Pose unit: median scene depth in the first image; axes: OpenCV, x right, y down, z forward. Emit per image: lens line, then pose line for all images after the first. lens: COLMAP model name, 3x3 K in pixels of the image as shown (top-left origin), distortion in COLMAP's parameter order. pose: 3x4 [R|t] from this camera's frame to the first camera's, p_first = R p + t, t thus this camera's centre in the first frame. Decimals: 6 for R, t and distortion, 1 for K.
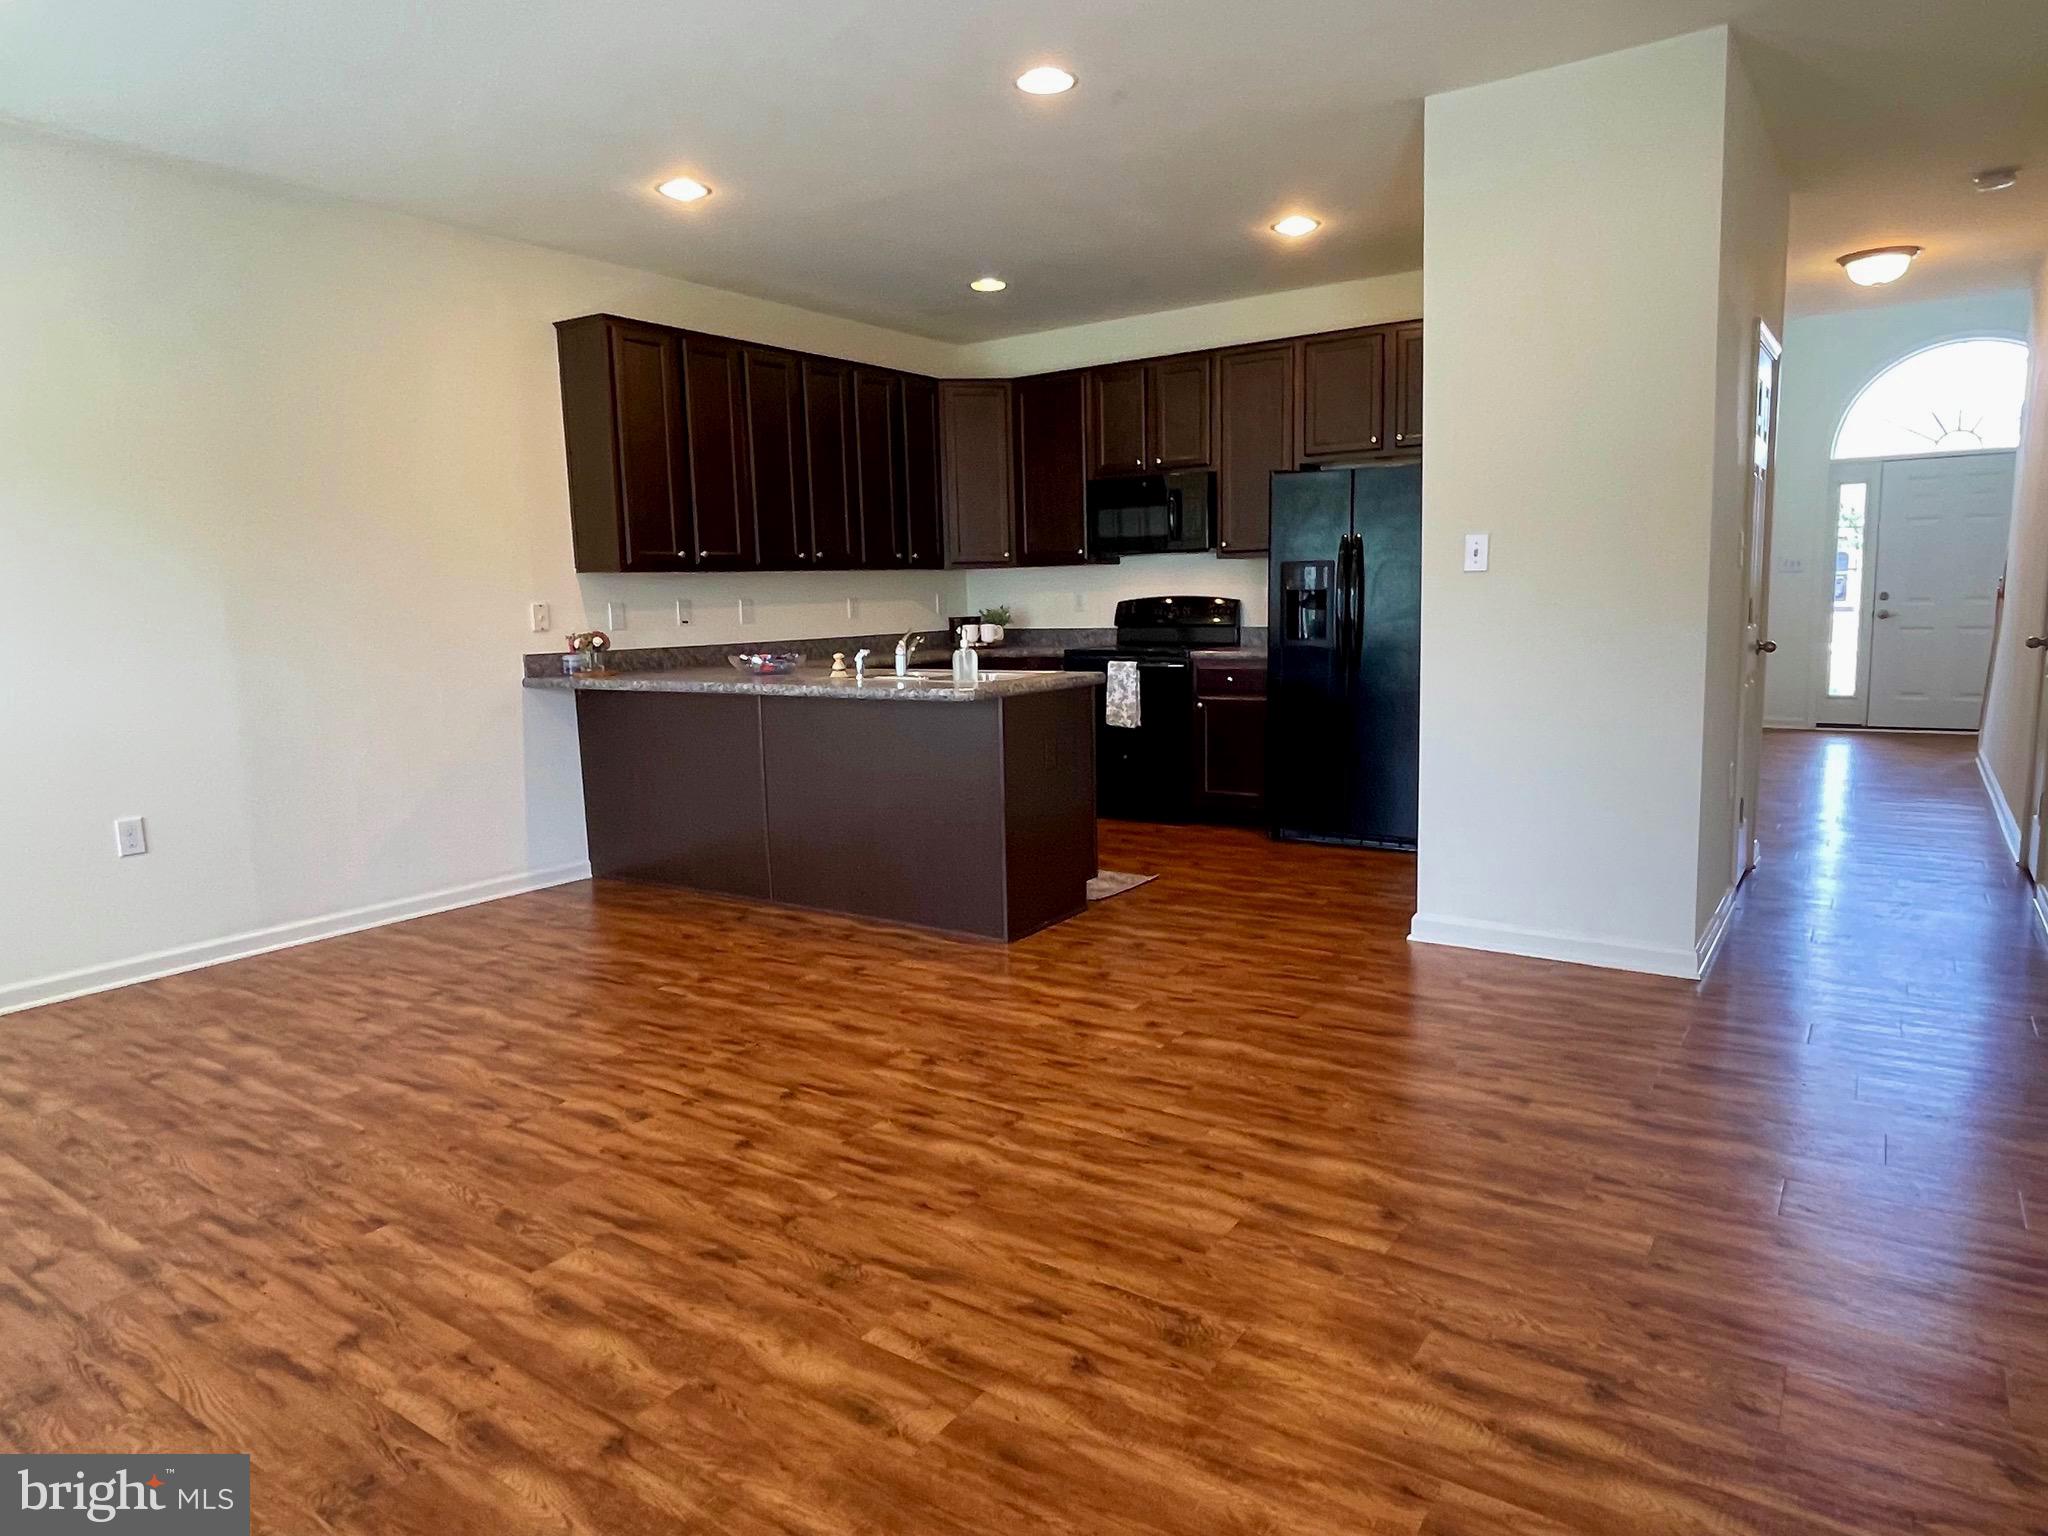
lens RADIAL K [[1264.4, 0, 1012.3], [0, 1264.4, 772.4], [0, 0, 1]] dist [0.024465, -0.033527]
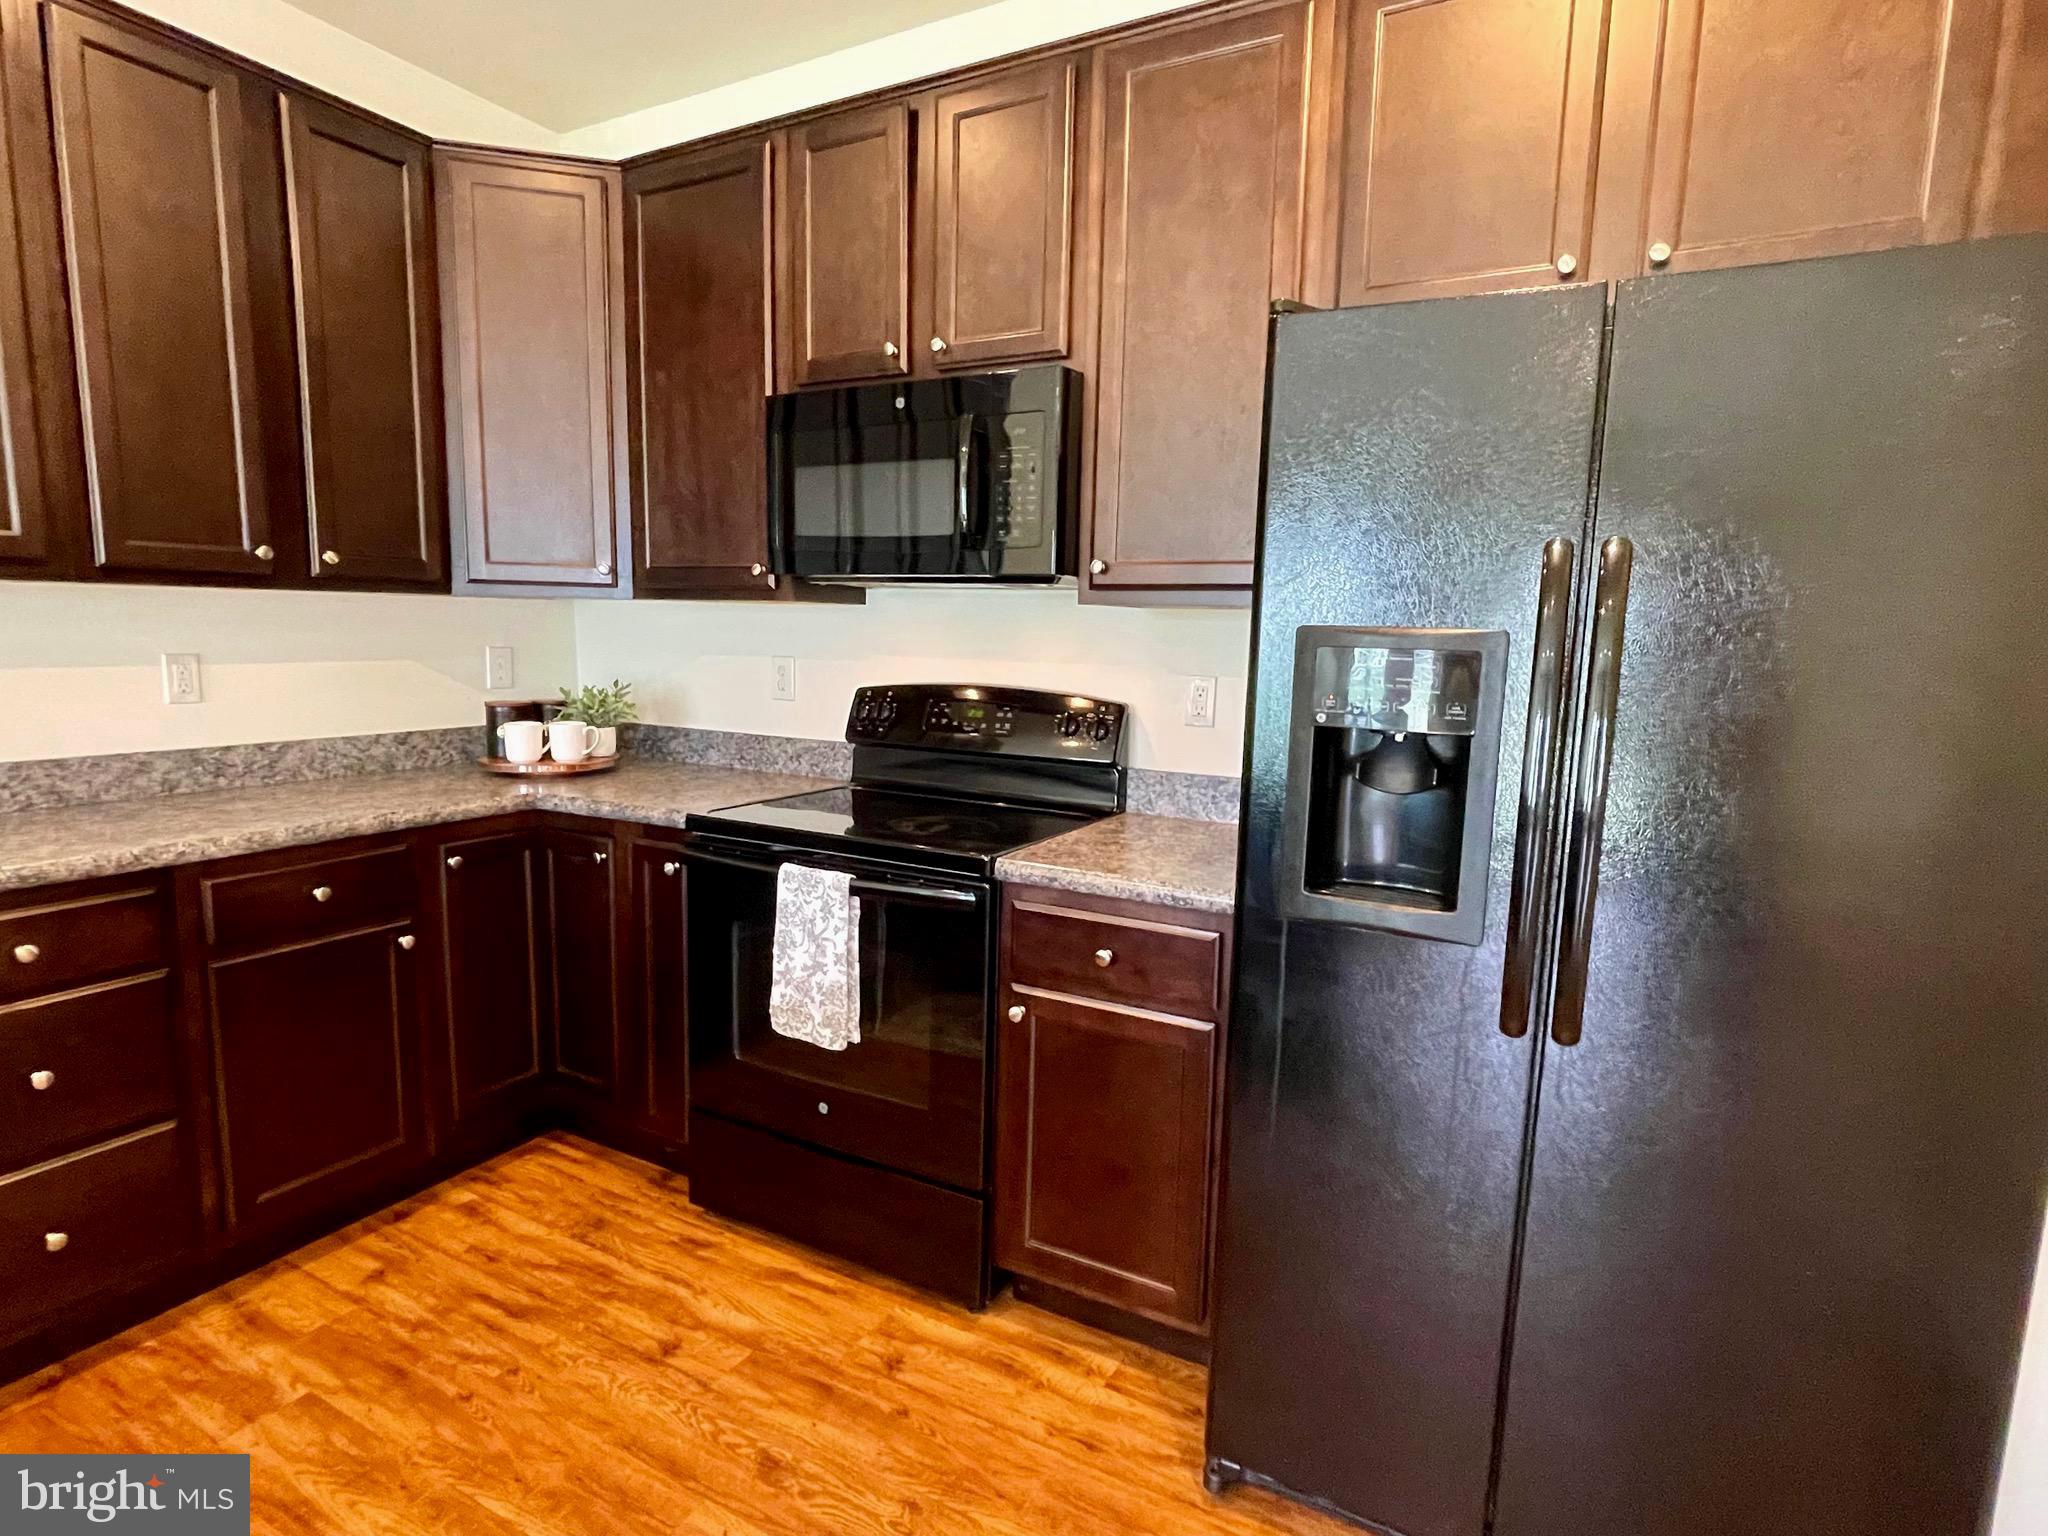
lens RADIAL K [[1070.2, 0, 1024.0], [0, 1070.2, 768.0], [0, 0, 1]] dist [-0.001308, 0.000500]
pose [[0.992557, 0.032857, 0.117263, 0.152650], [-0.031805, 0.999435, -0.010830, -0.160271], [-0.117552, 0.007020, 0.993042, 0.950752]]
